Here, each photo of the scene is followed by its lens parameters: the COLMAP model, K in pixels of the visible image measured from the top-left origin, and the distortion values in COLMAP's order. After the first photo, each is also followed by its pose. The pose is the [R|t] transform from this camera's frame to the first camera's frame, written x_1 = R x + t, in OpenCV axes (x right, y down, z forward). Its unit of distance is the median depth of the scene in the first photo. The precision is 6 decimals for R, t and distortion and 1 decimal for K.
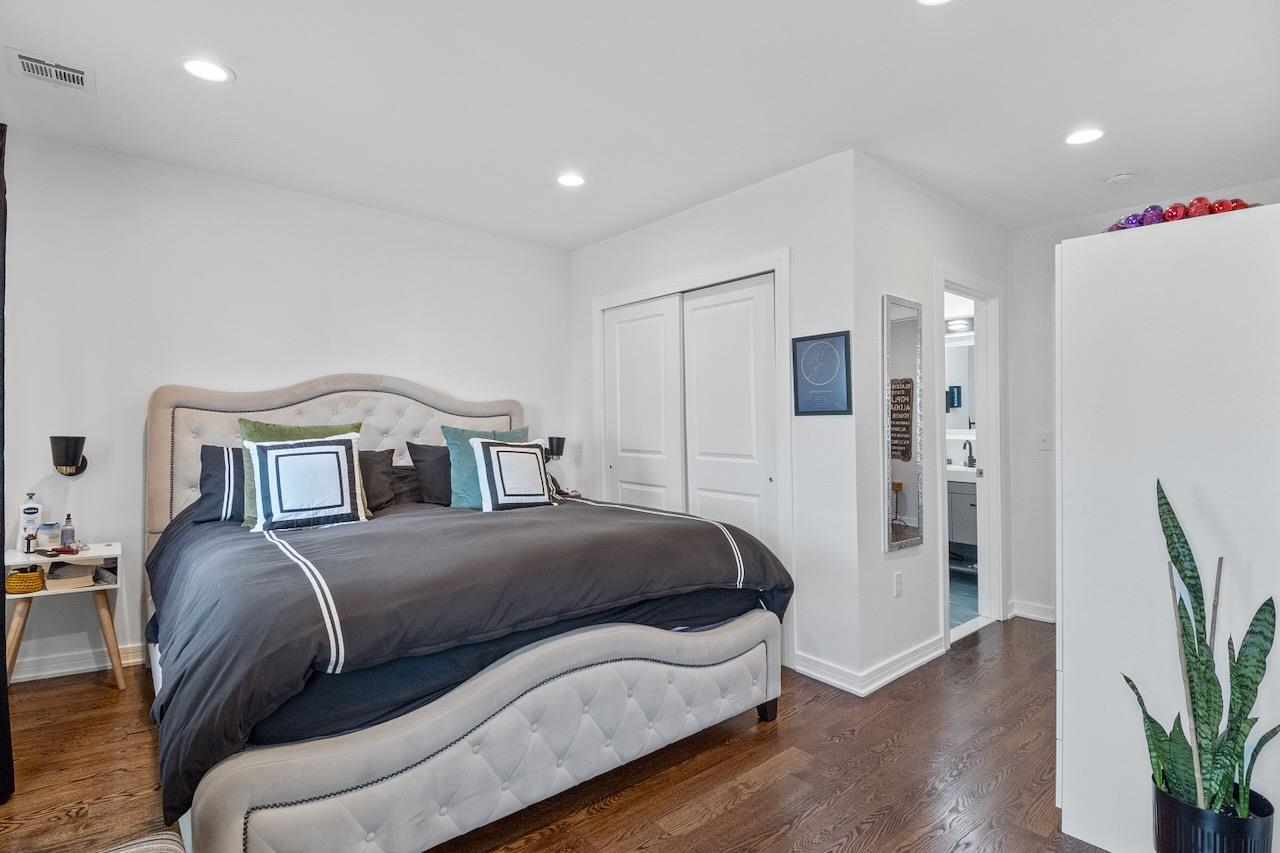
lens RADIAL K [[610.9, 0, 636.3], [0, 610.9, 418.1], [0, 0, 1]] dist [0.016323, -0.026056]
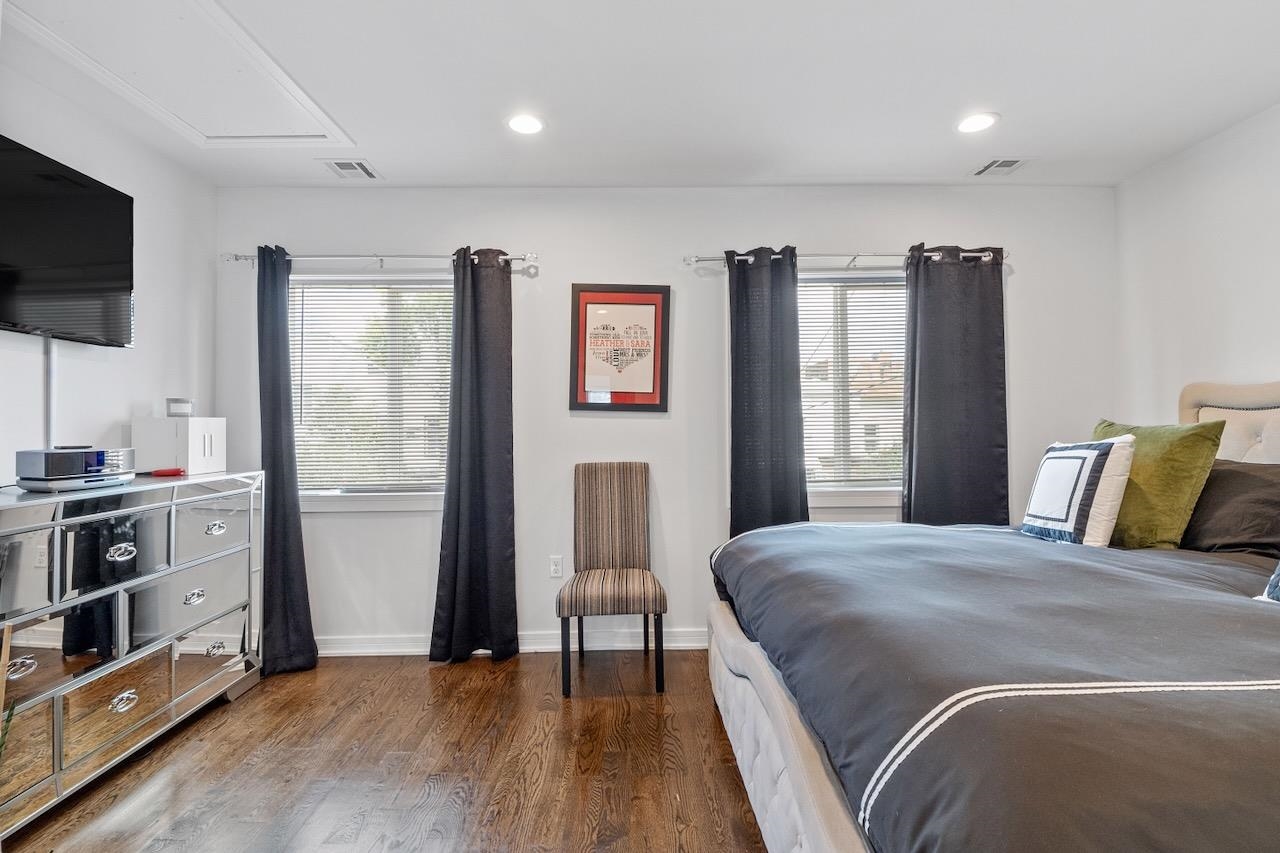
lens RADIAL K [[612.1, 0, 642.2], [0, 612.1, 420.4], [0, 0, 1]] dist [0.022510, -0.031895]
pose [[-0.630925, -0.015810, -0.775683, 0.485381], [0.009907, 0.999547, -0.028431, 0.022007], [0.775781, -0.025623, -0.630482, 0.991364]]
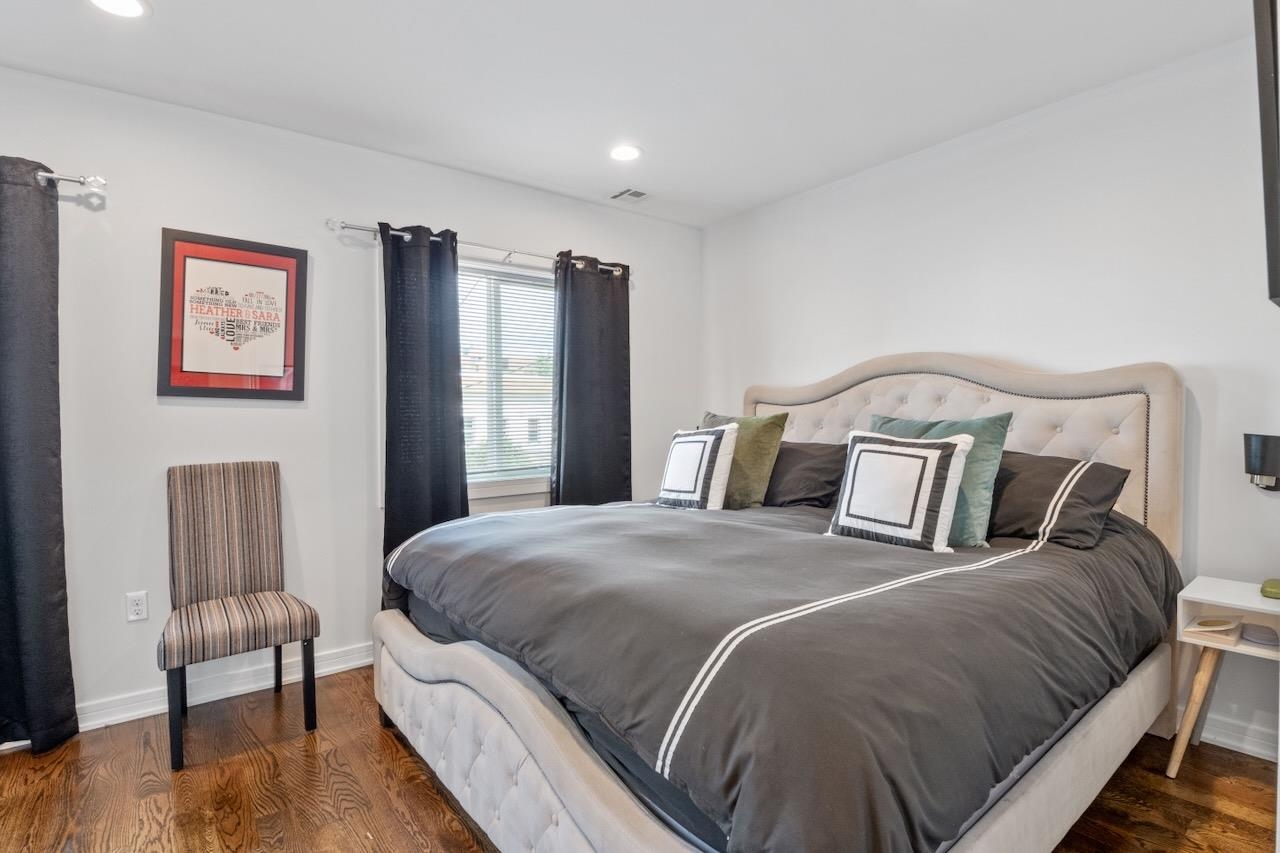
lens RADIAL K [[613.0, 0, 648.7], [0, 613.0, 421.8], [0, 0, 1]] dist [0.015659, -0.027188]
pose [[-0.032142, -0.004114, -0.999475, 0.519051], [0.020677, 0.999775, -0.004780, 0.023716], [0.999269, -0.020819, -0.032049, 0.877578]]
